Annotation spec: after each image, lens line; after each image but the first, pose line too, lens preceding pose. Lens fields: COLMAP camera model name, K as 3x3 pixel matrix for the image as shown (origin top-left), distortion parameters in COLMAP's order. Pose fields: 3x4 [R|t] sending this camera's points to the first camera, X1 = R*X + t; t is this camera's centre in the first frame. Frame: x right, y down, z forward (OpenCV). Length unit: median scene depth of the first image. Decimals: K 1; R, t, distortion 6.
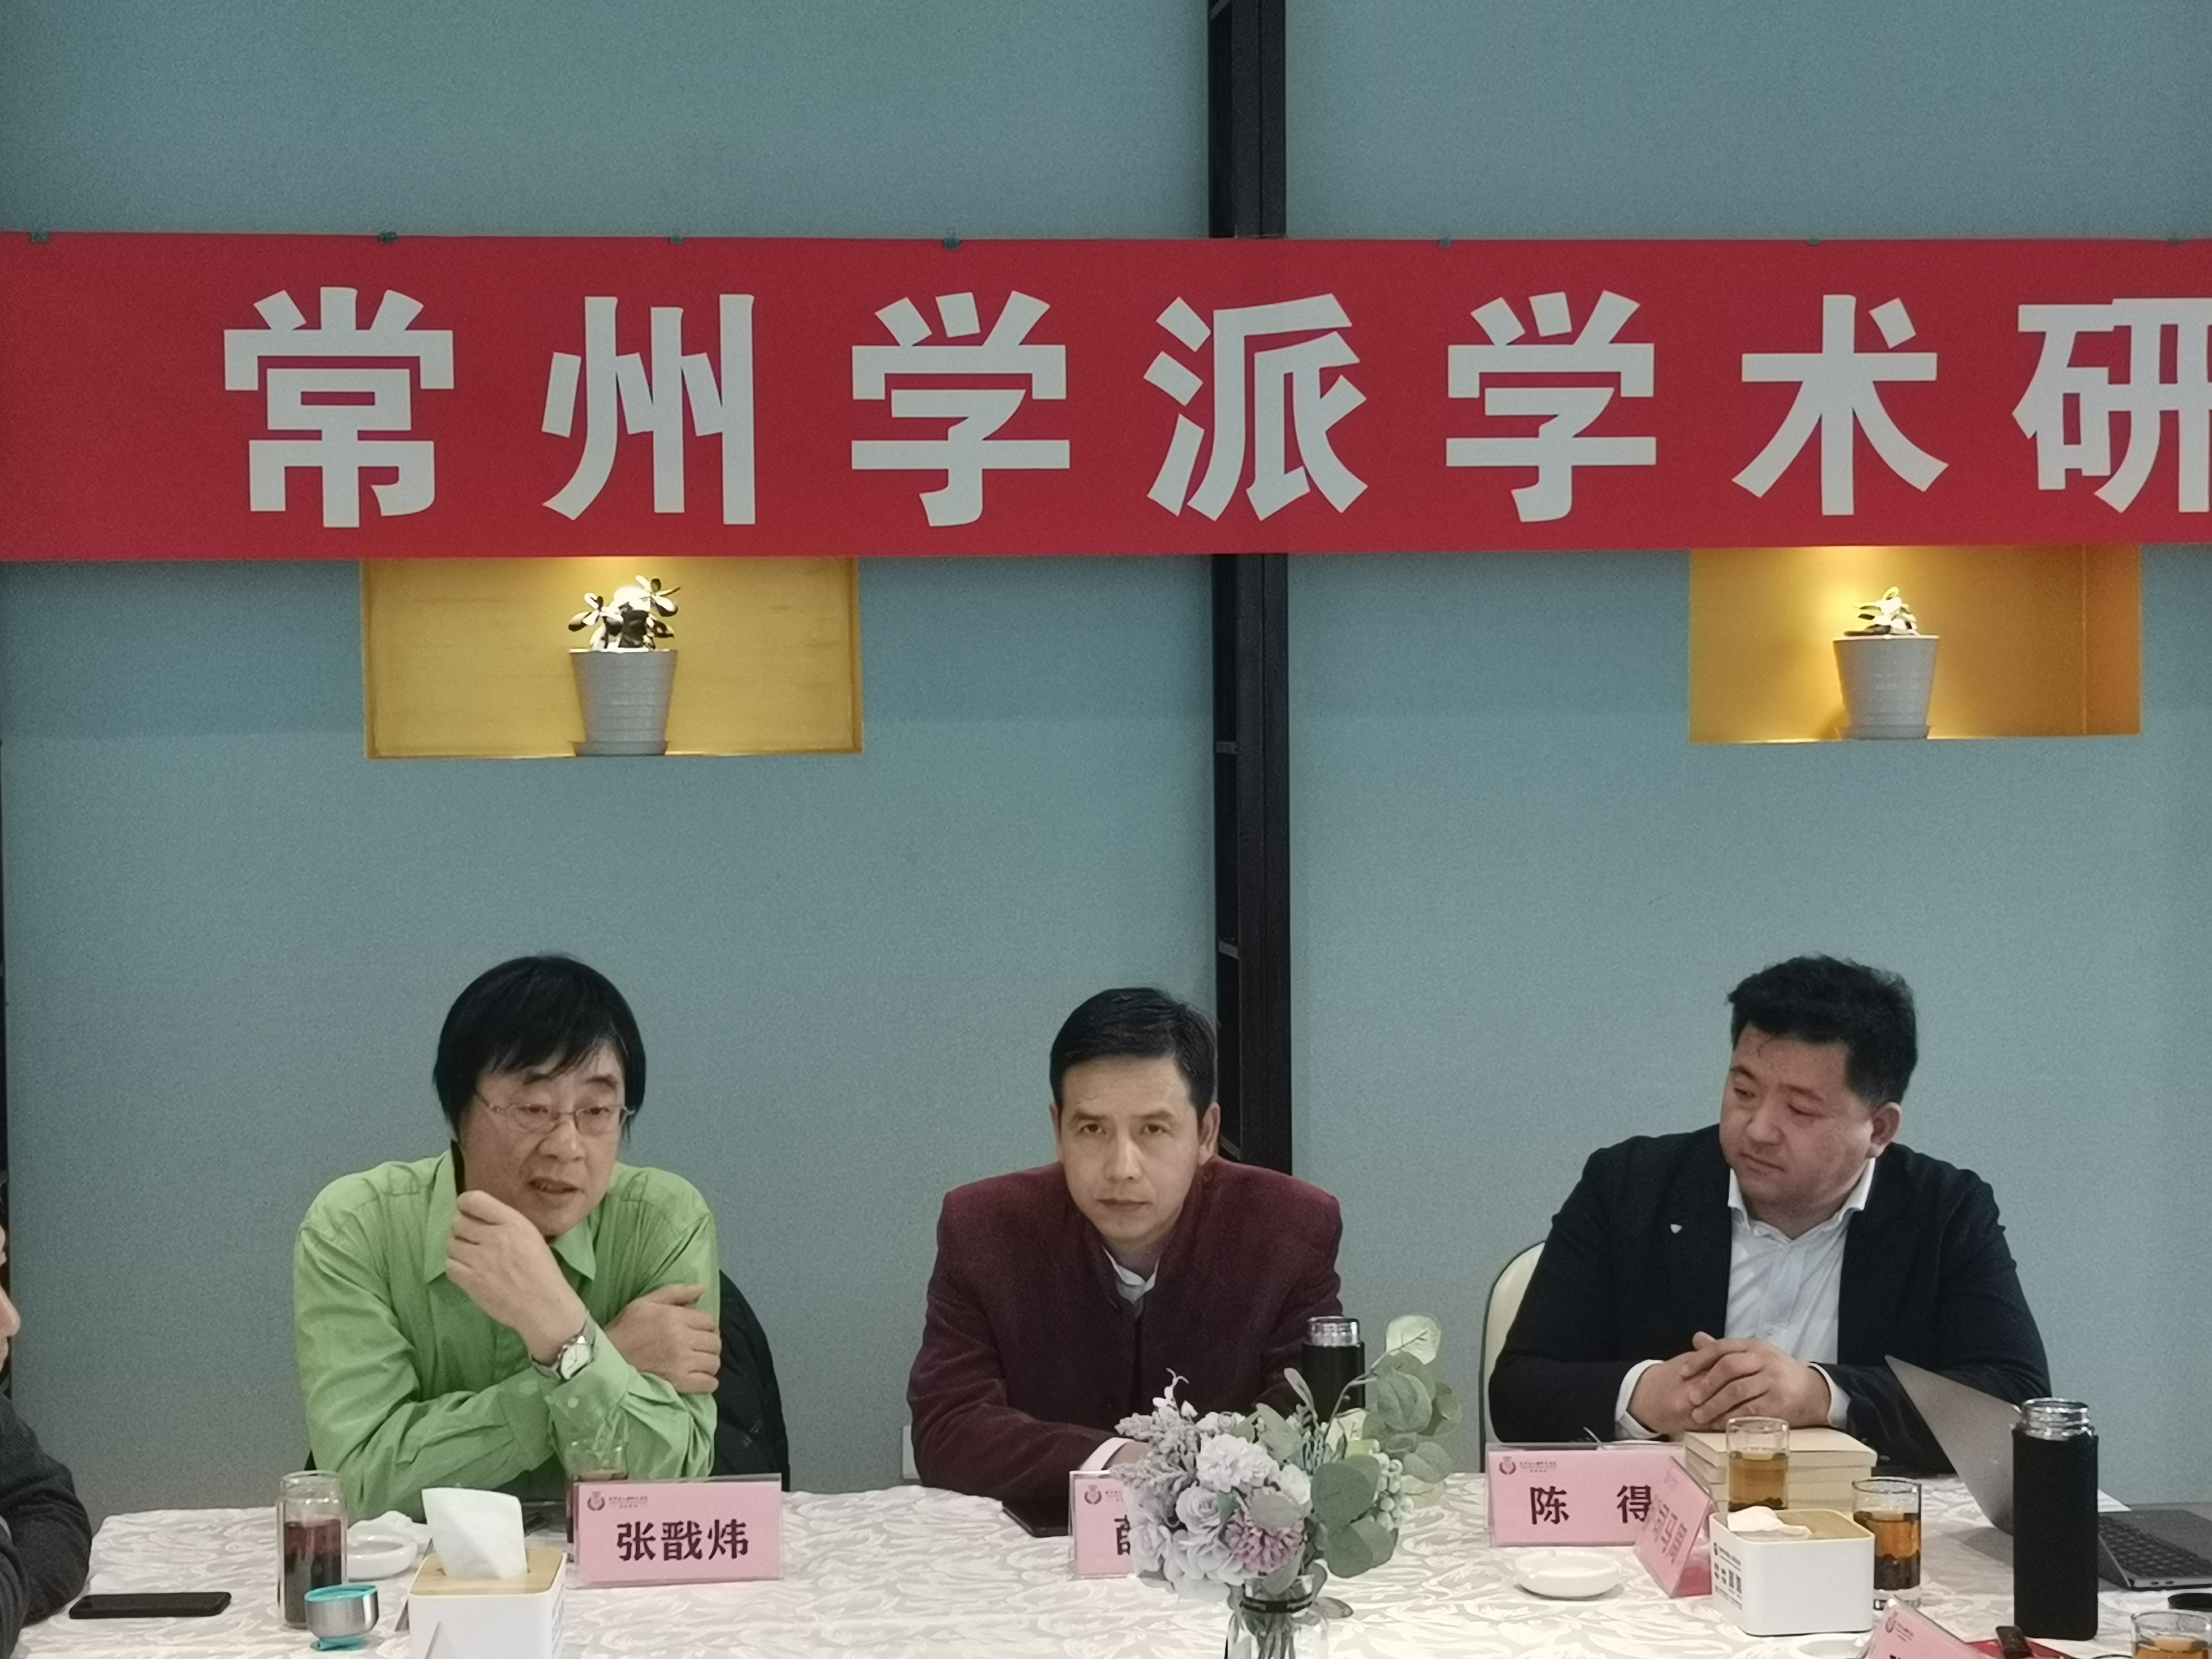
lens RADIAL K [[3701.6, 0, 1106.0], [0, 3701.6, 829.5], [0, 0, 1]] dist [0.102836, -0.268027]
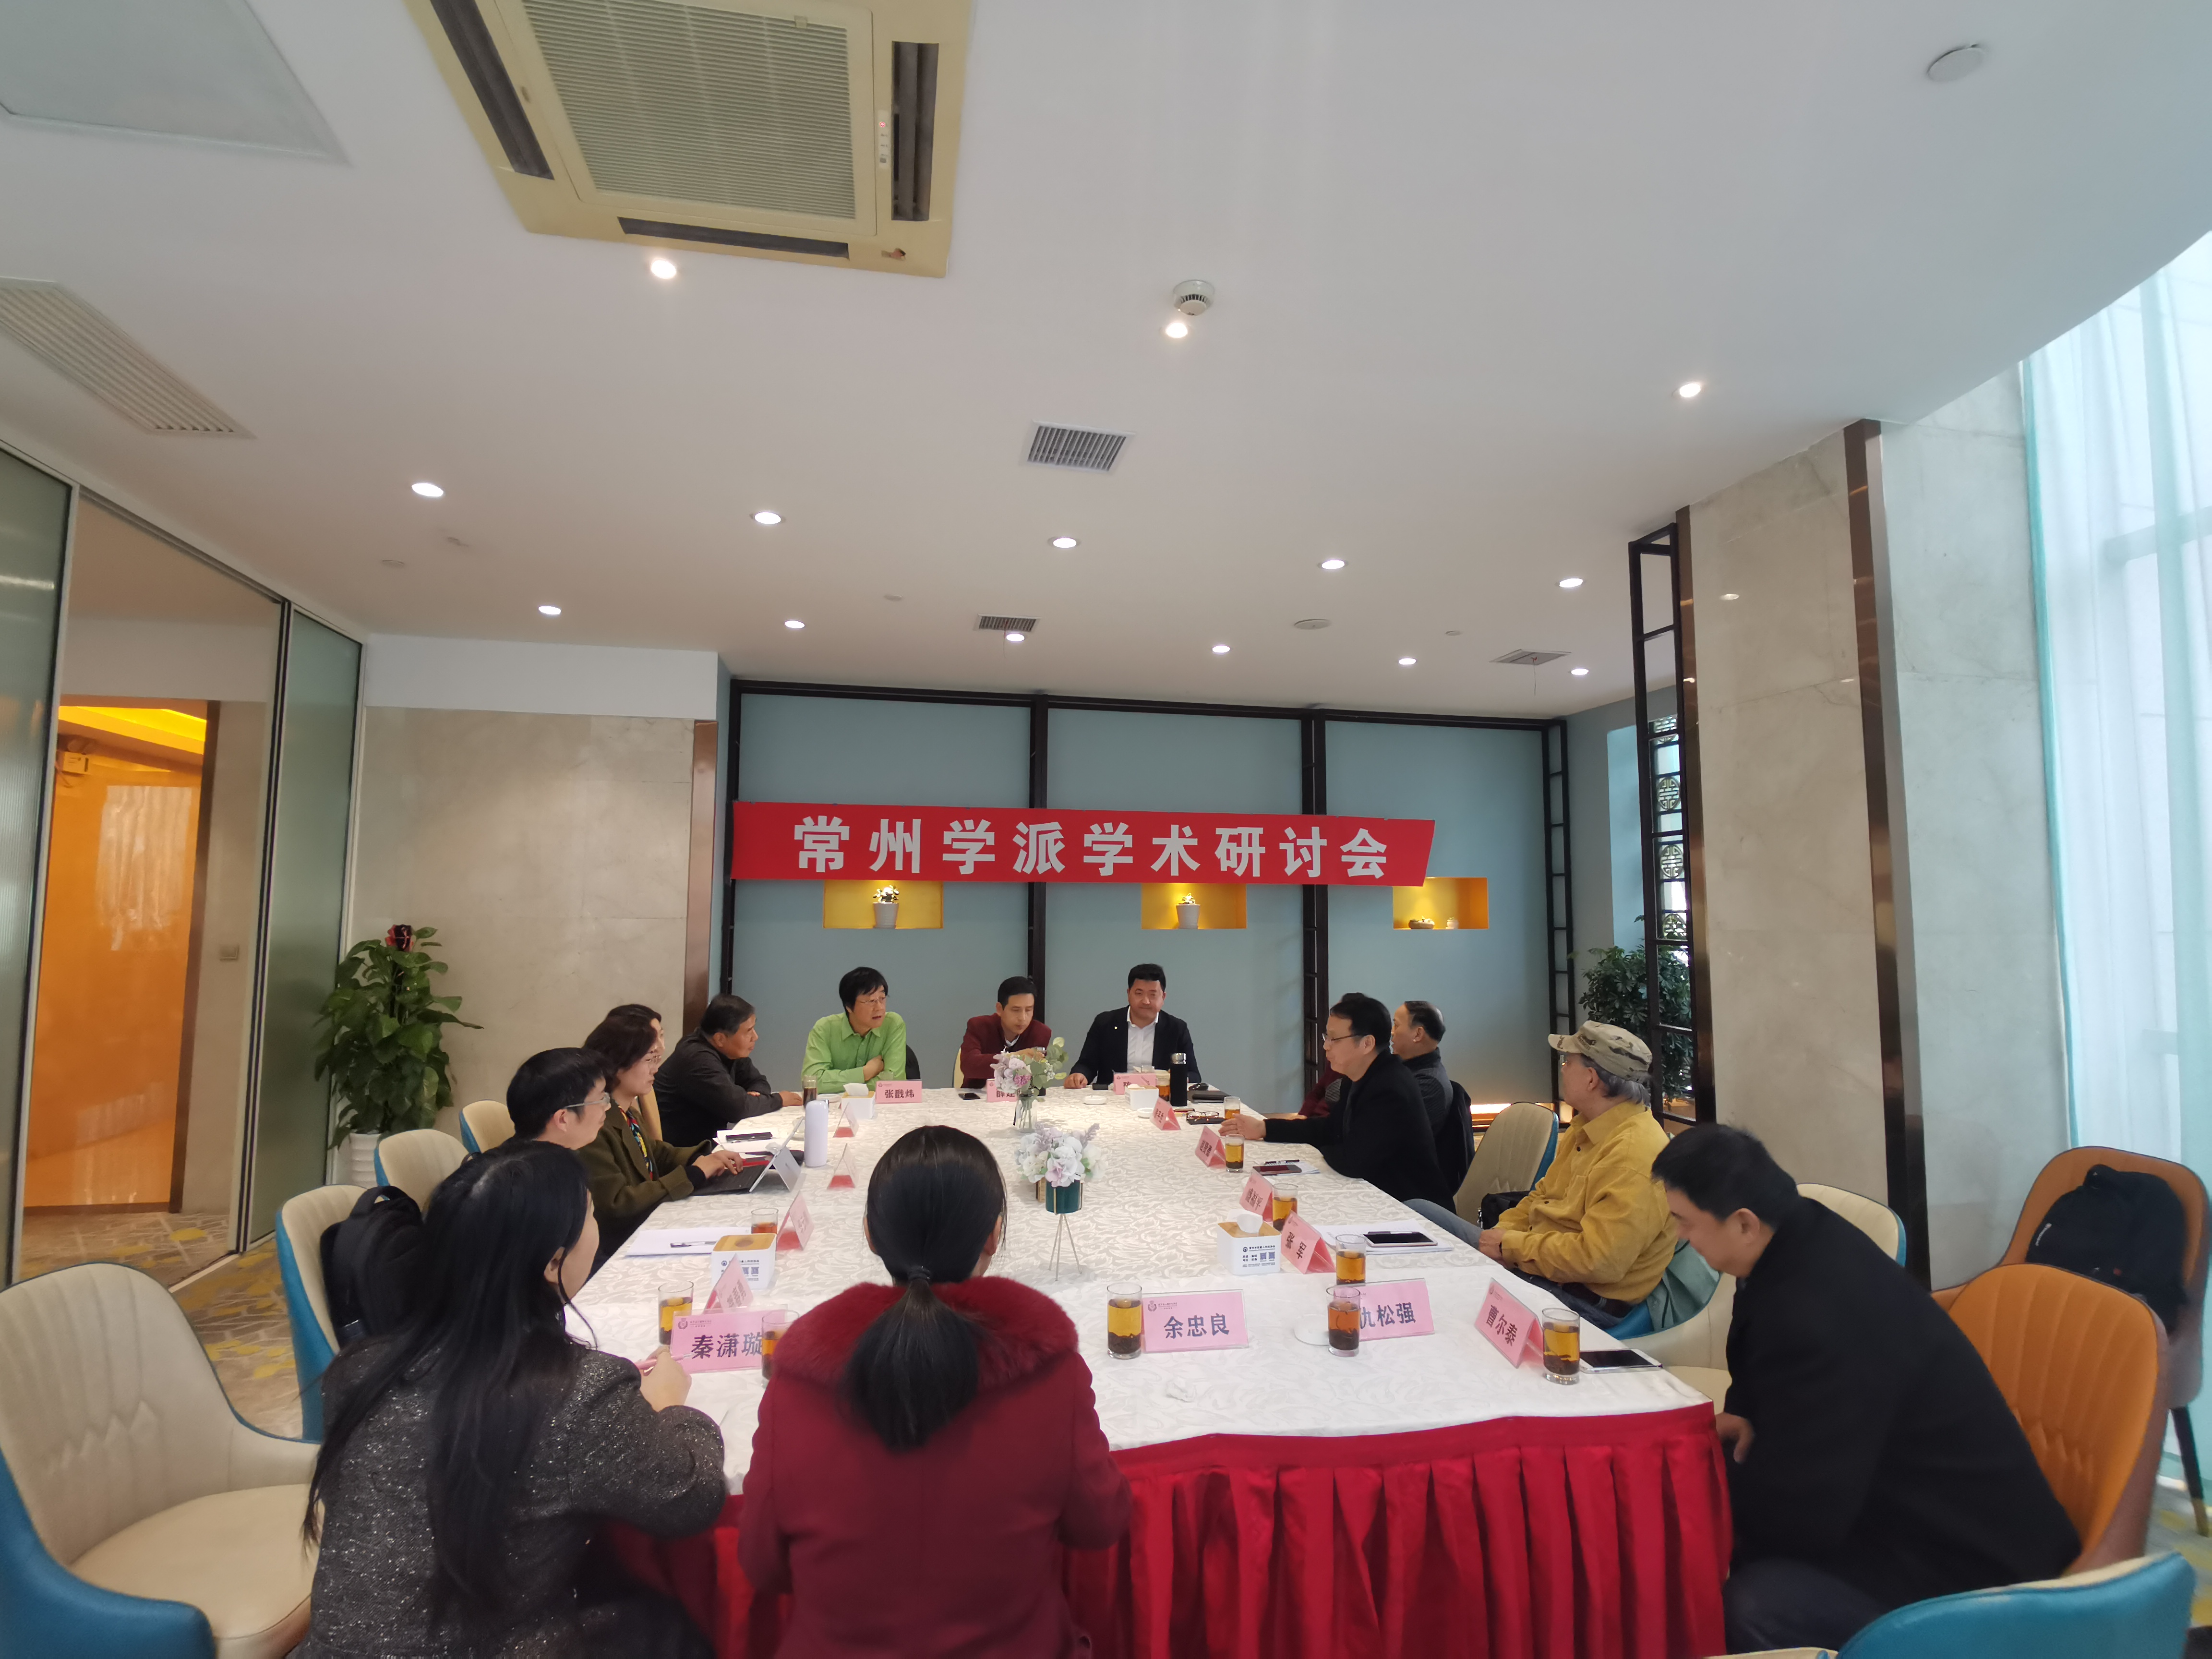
lens RADIAL K [[1047.4, 0, 1106.0], [0, 1047.4, 829.5], [0, 0, 1]] dist [-0.028365, -0.000284]
pose [[0.995993, 0.021419, 0.086827, 0.012393], [-0.010244, 0.991830, -0.127157, 0.017542], [-0.088841, 0.125758, 0.988075, -0.198591]]
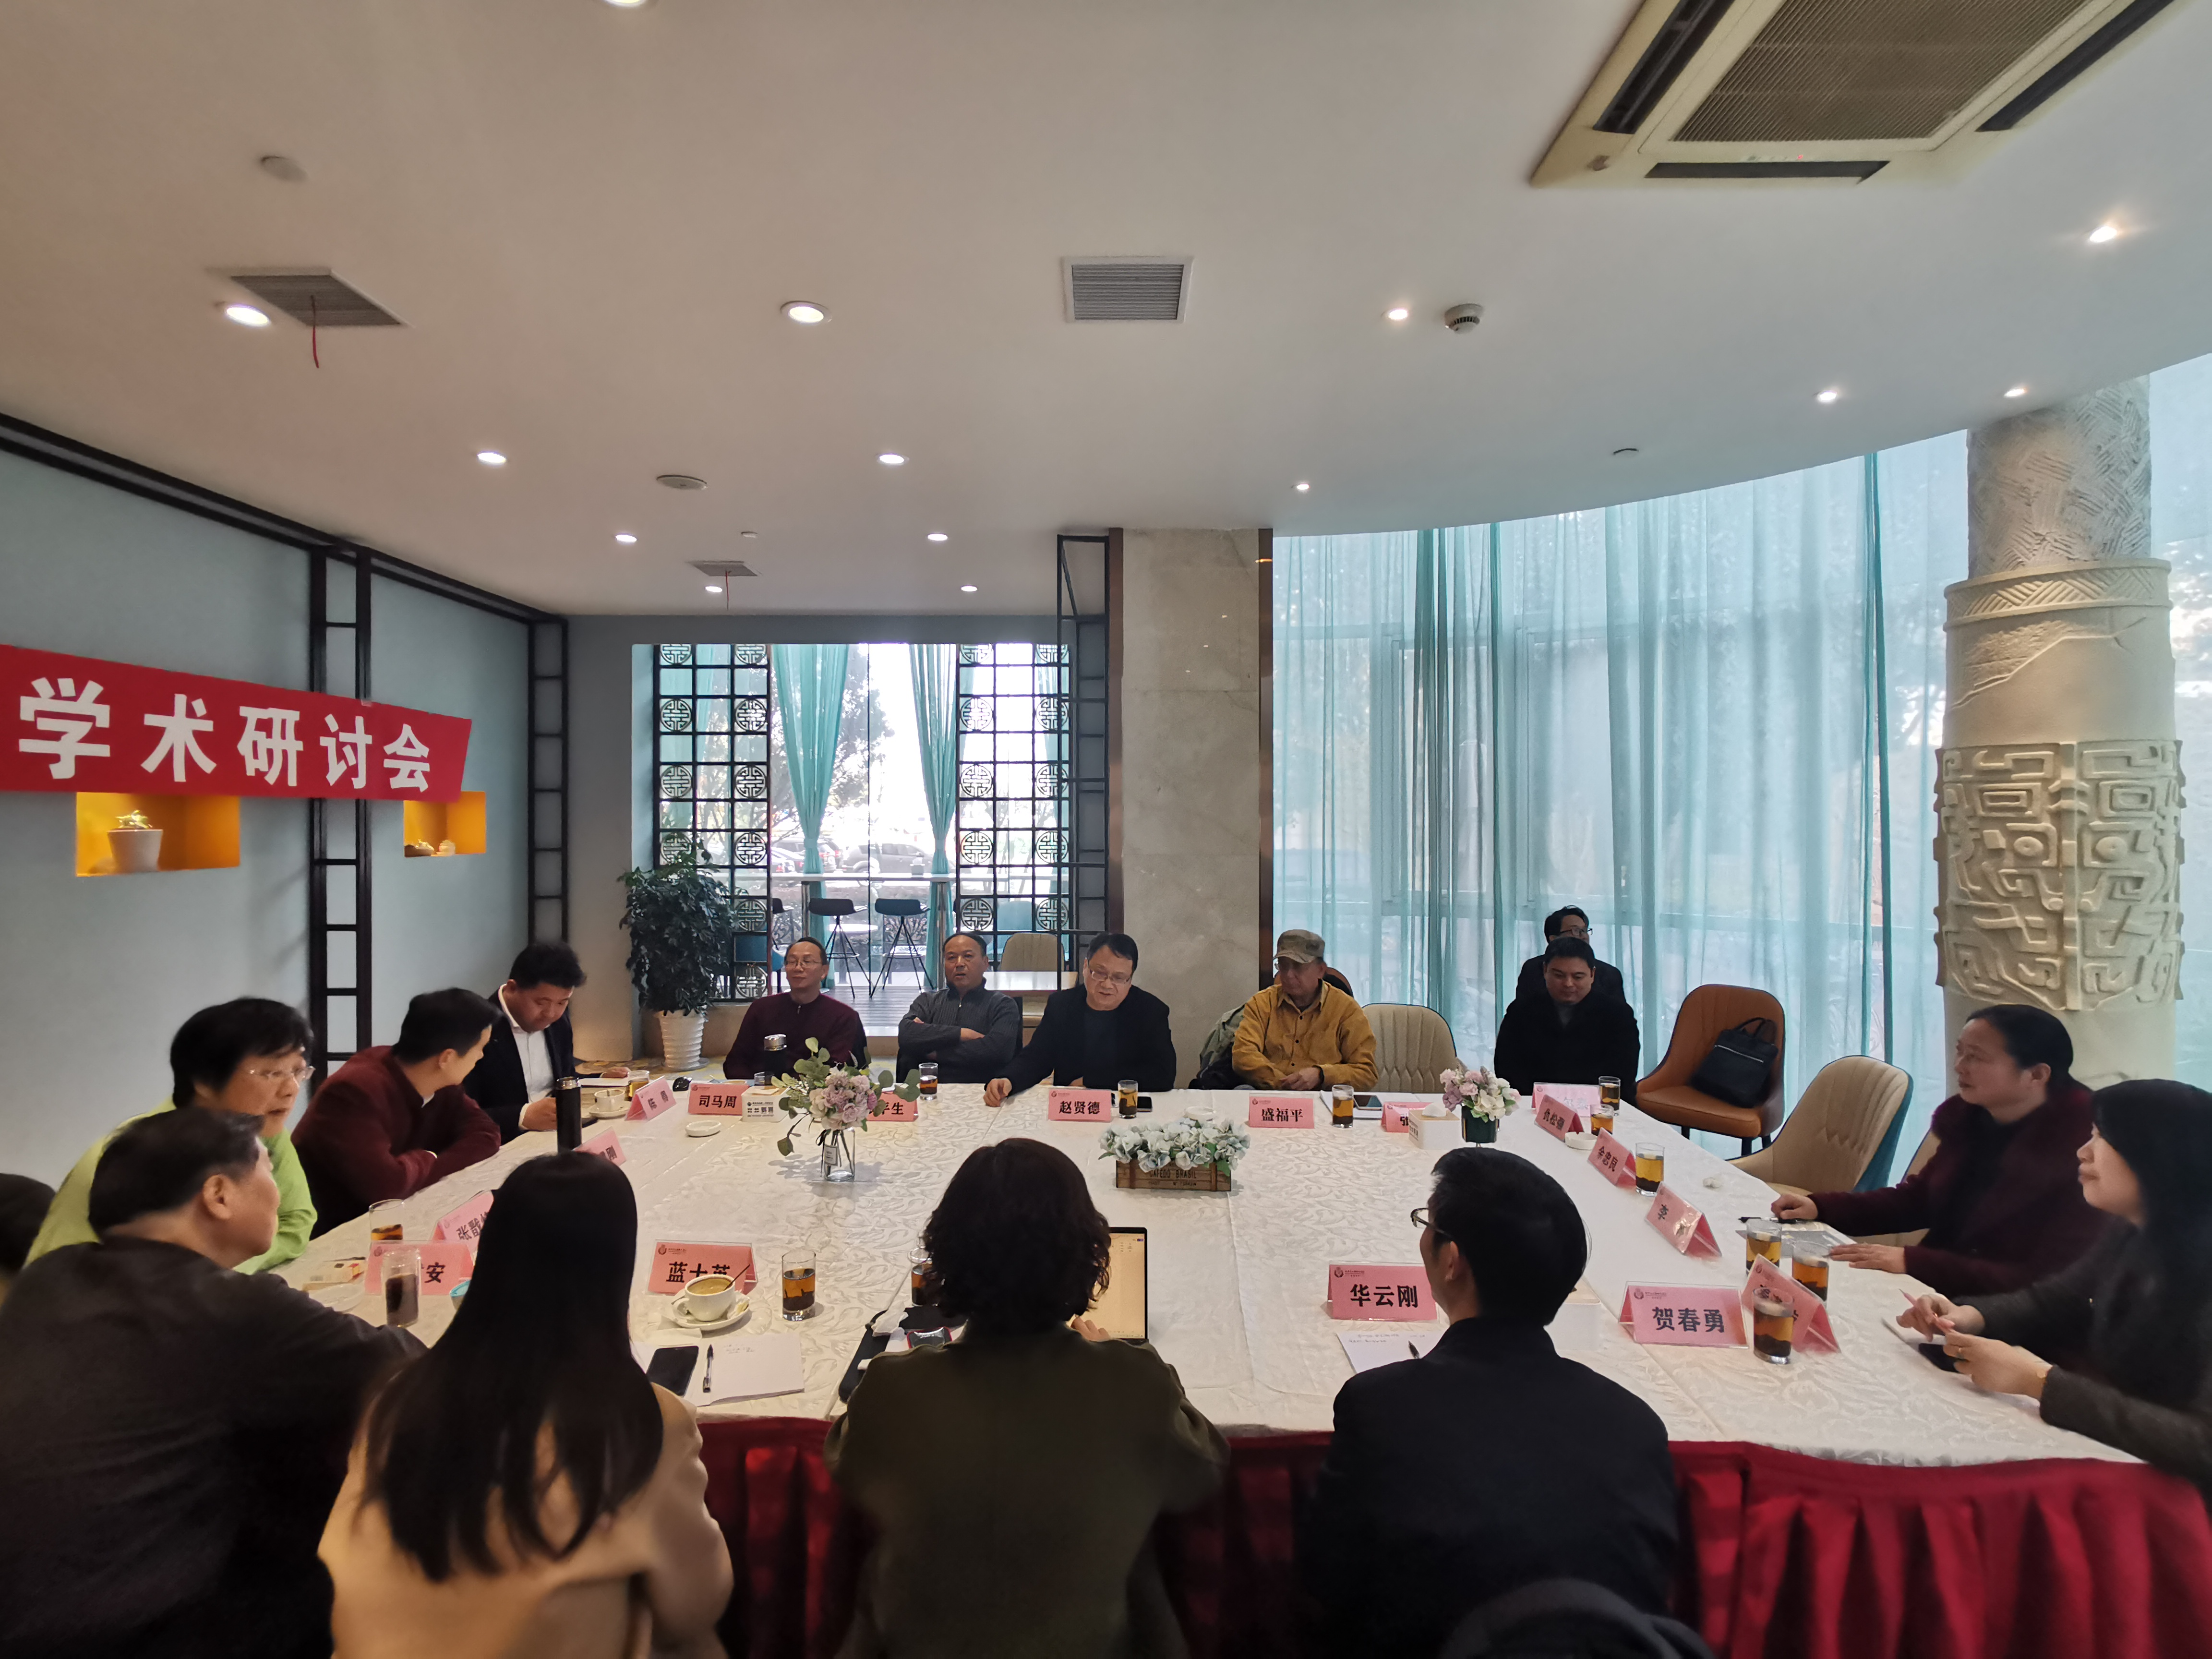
lens RADIAL K [[1047.4, 0, 1106.0], [0, 1047.4, 829.5], [0, 0, 1]] dist [-0.028365, -0.000284]
pose [[0.128031, -0.000137, 0.991770, -0.418022], [0.043313, 0.999047, -0.005453, -0.022454], [-0.990824, 0.043655, 0.127915, 0.306073]]
